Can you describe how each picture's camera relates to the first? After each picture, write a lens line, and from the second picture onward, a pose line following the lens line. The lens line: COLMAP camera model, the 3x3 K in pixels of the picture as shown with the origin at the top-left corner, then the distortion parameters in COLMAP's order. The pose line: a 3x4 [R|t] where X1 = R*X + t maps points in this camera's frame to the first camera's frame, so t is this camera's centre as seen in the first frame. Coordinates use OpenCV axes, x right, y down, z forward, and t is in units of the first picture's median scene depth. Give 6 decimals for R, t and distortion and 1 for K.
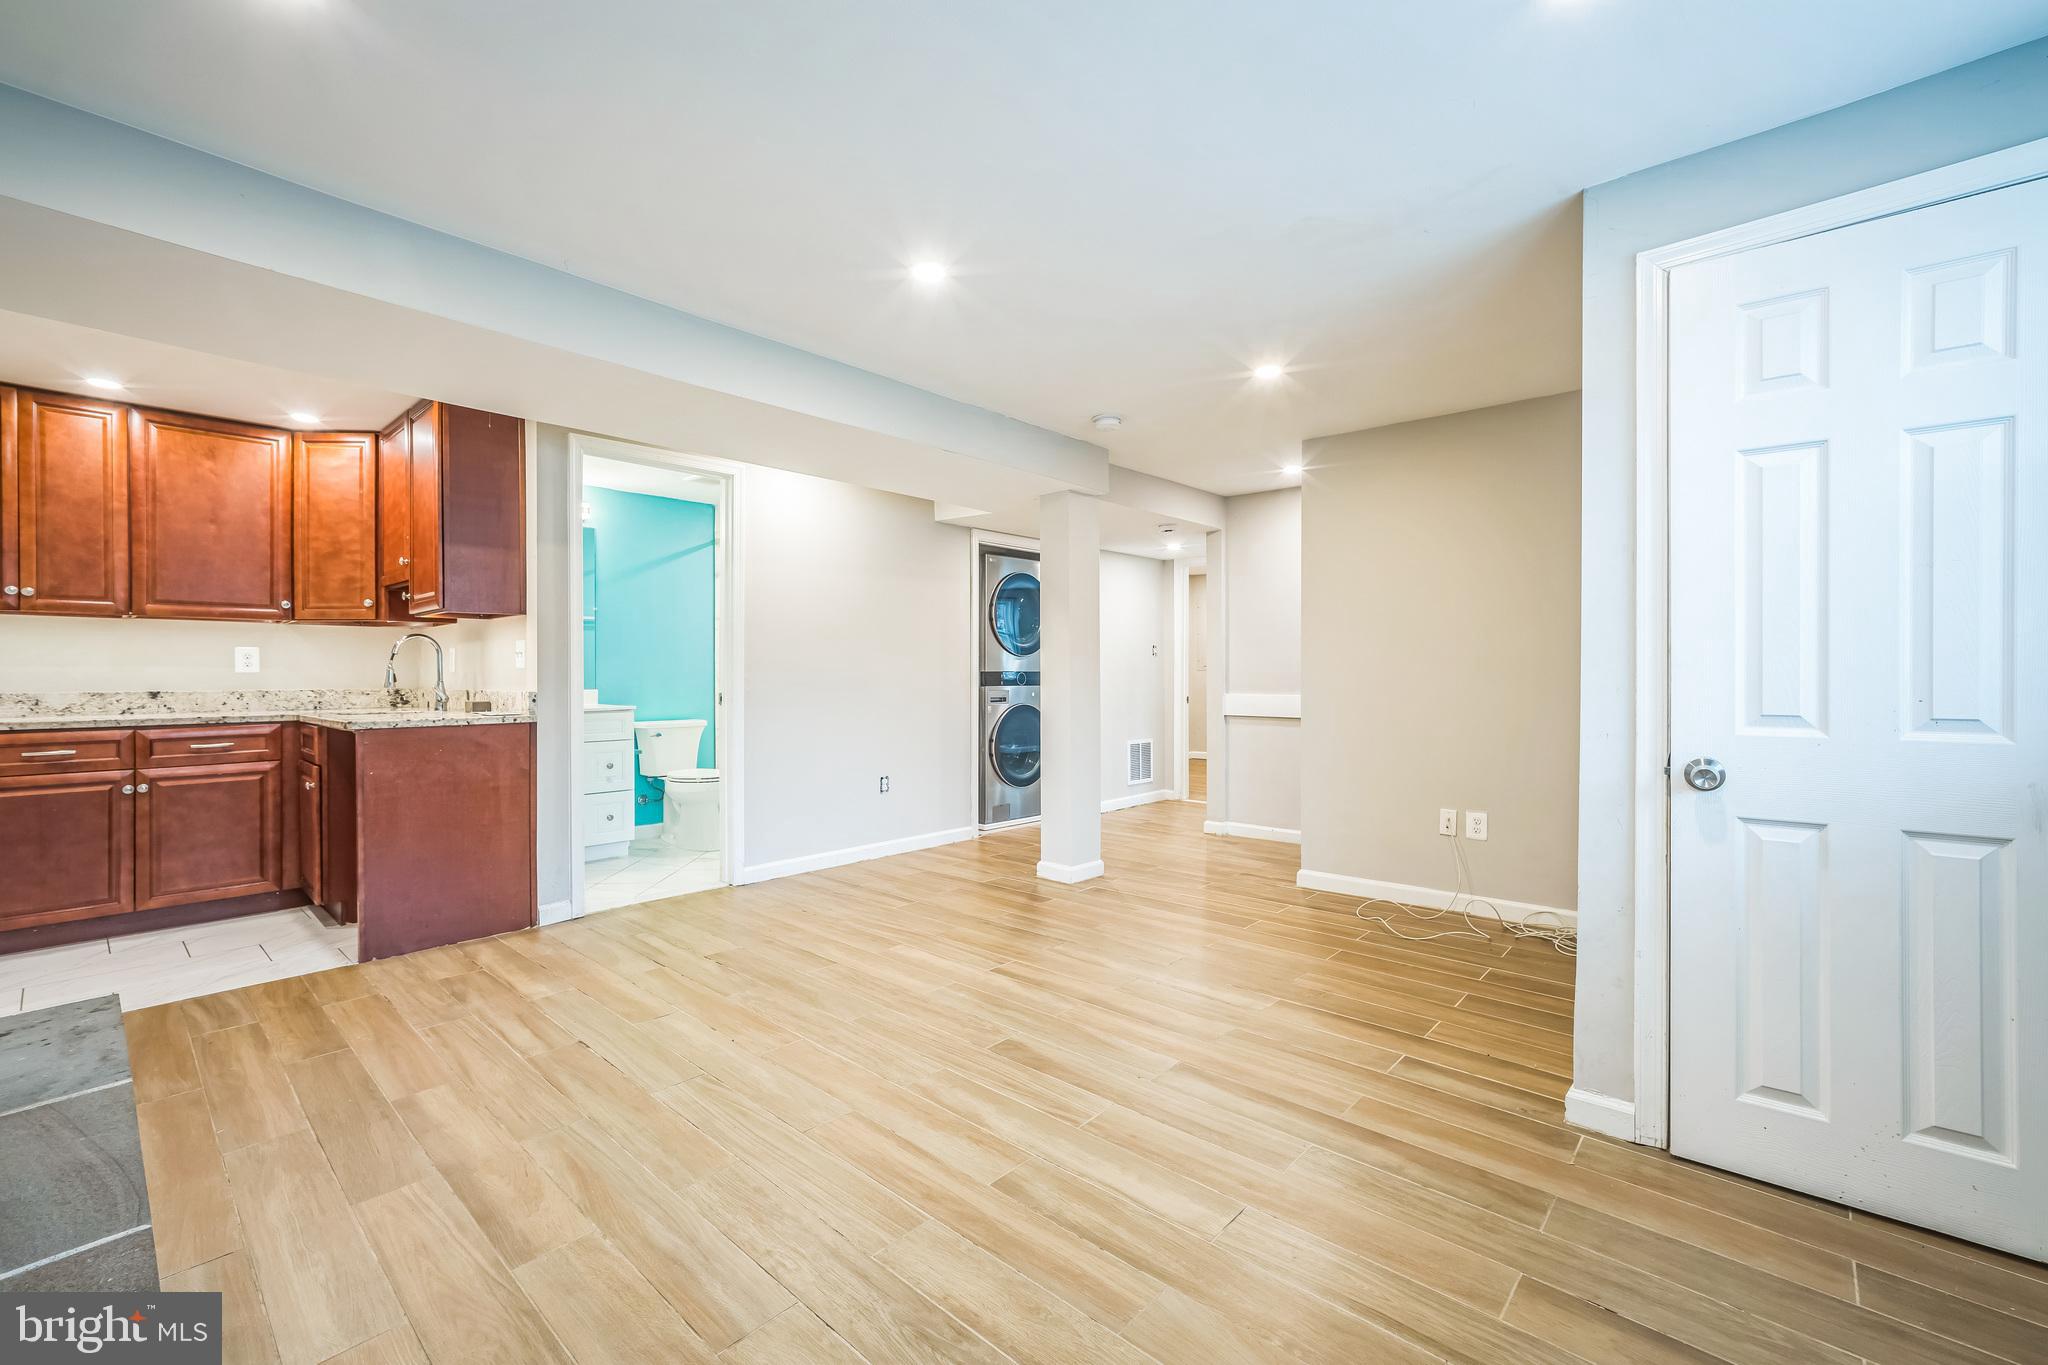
lens RADIAL K [[868.2, 0, 1029.5], [0, 868.2, 671.9], [0, 0, 1]] dist [-0.039032, 0.014888]
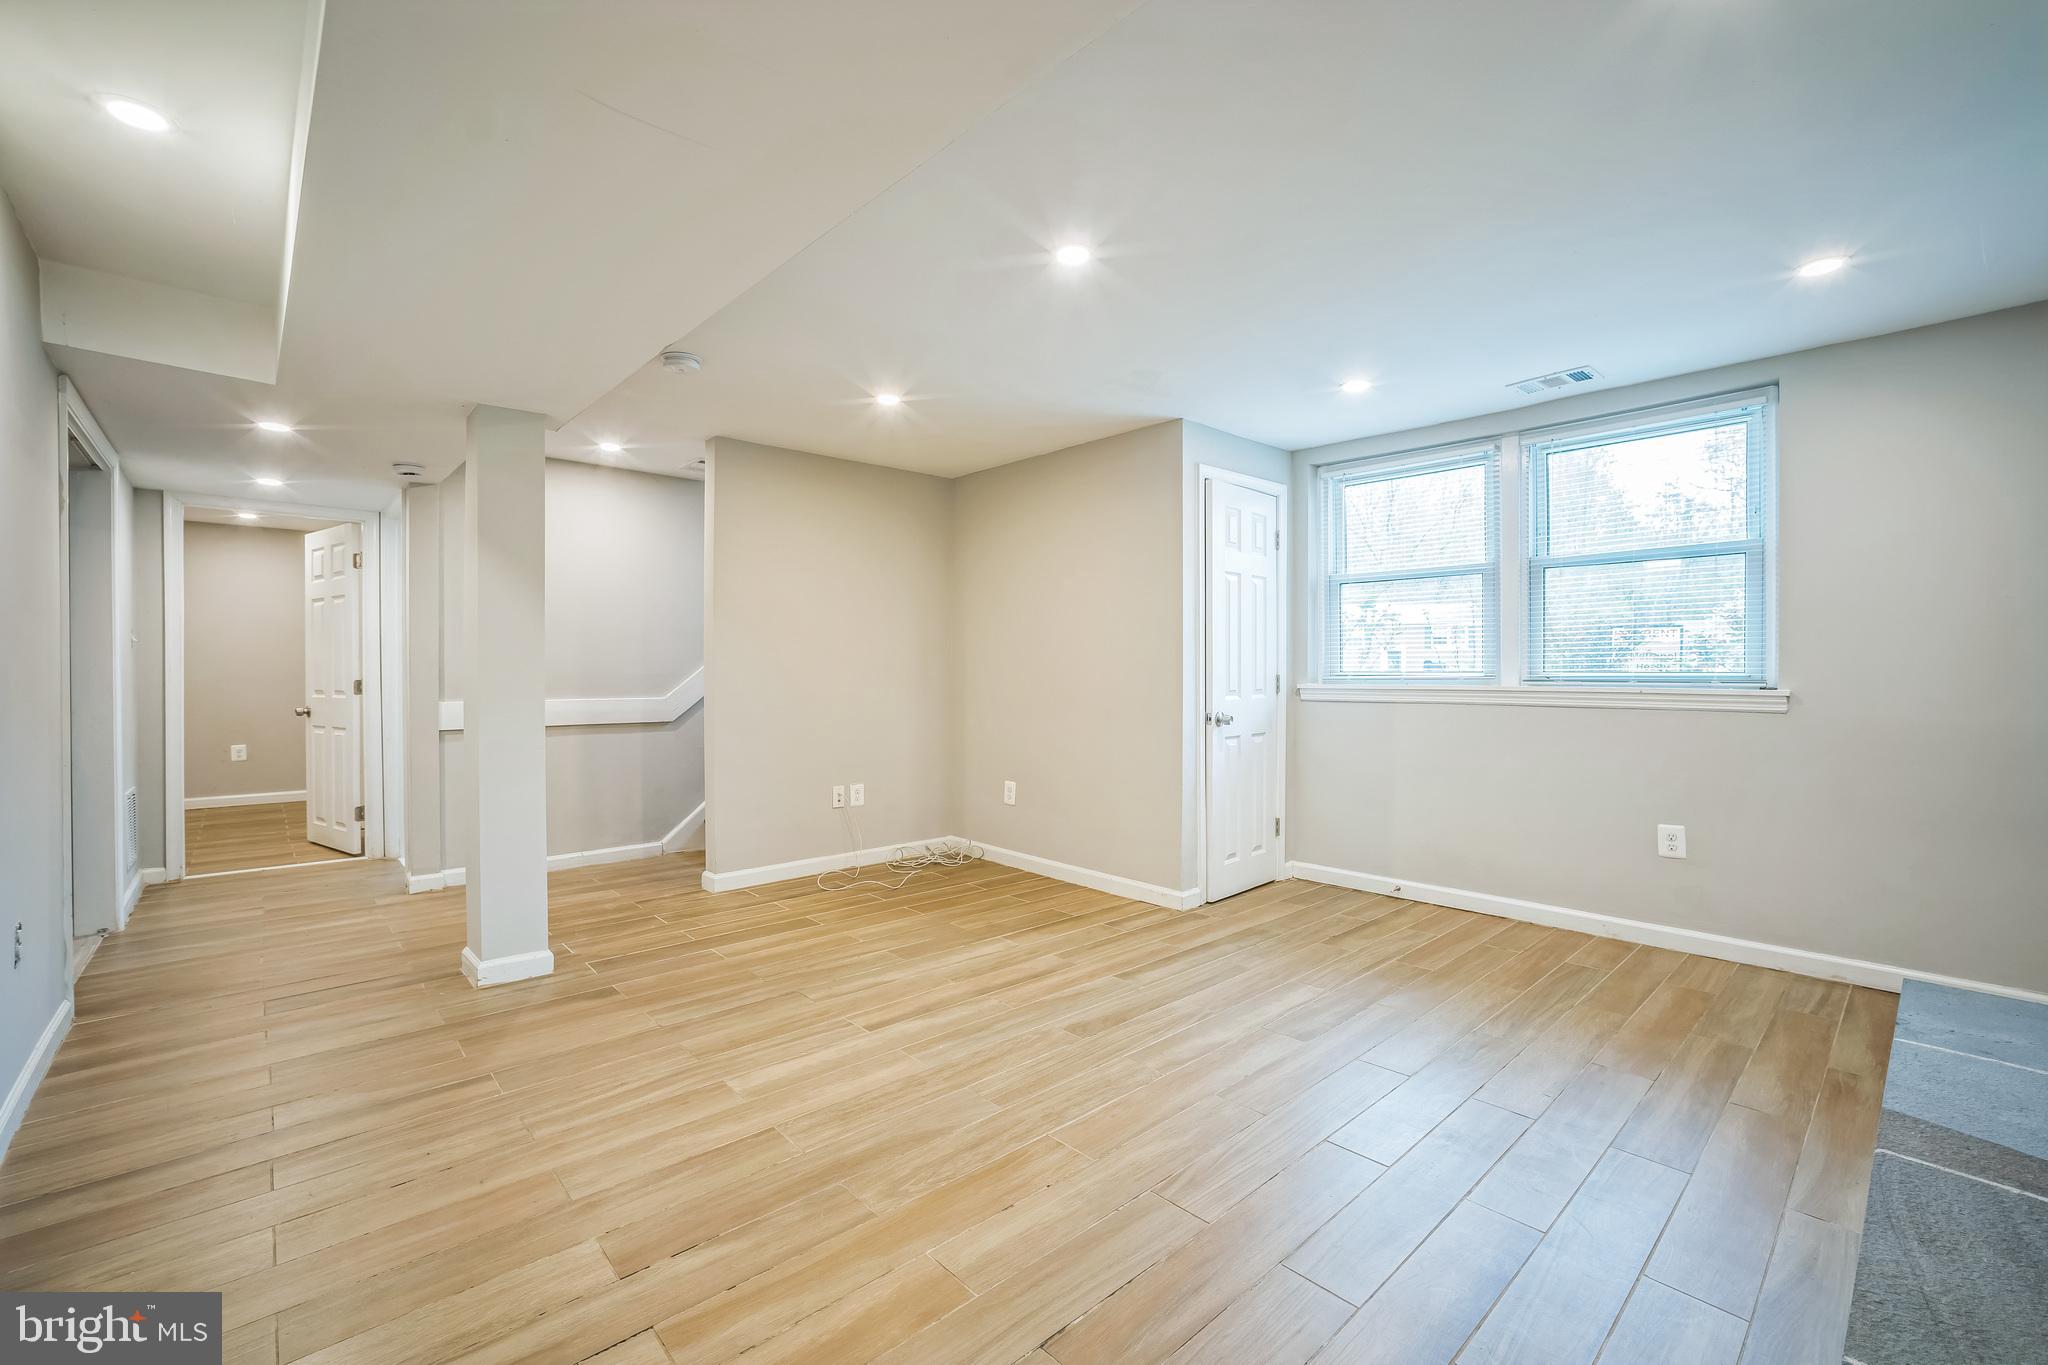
lens RADIAL K [[868.2, 0, 1029.5], [0, 868.2, 671.9], [0, 0, 1]] dist [-0.039032, 0.014888]
pose [[0.094493, -0.005004, 0.995513, -1.071920], [0.001860, 0.999987, 0.004850, -0.008551], [-0.995524, 0.001393, 0.094501, 0.952623]]
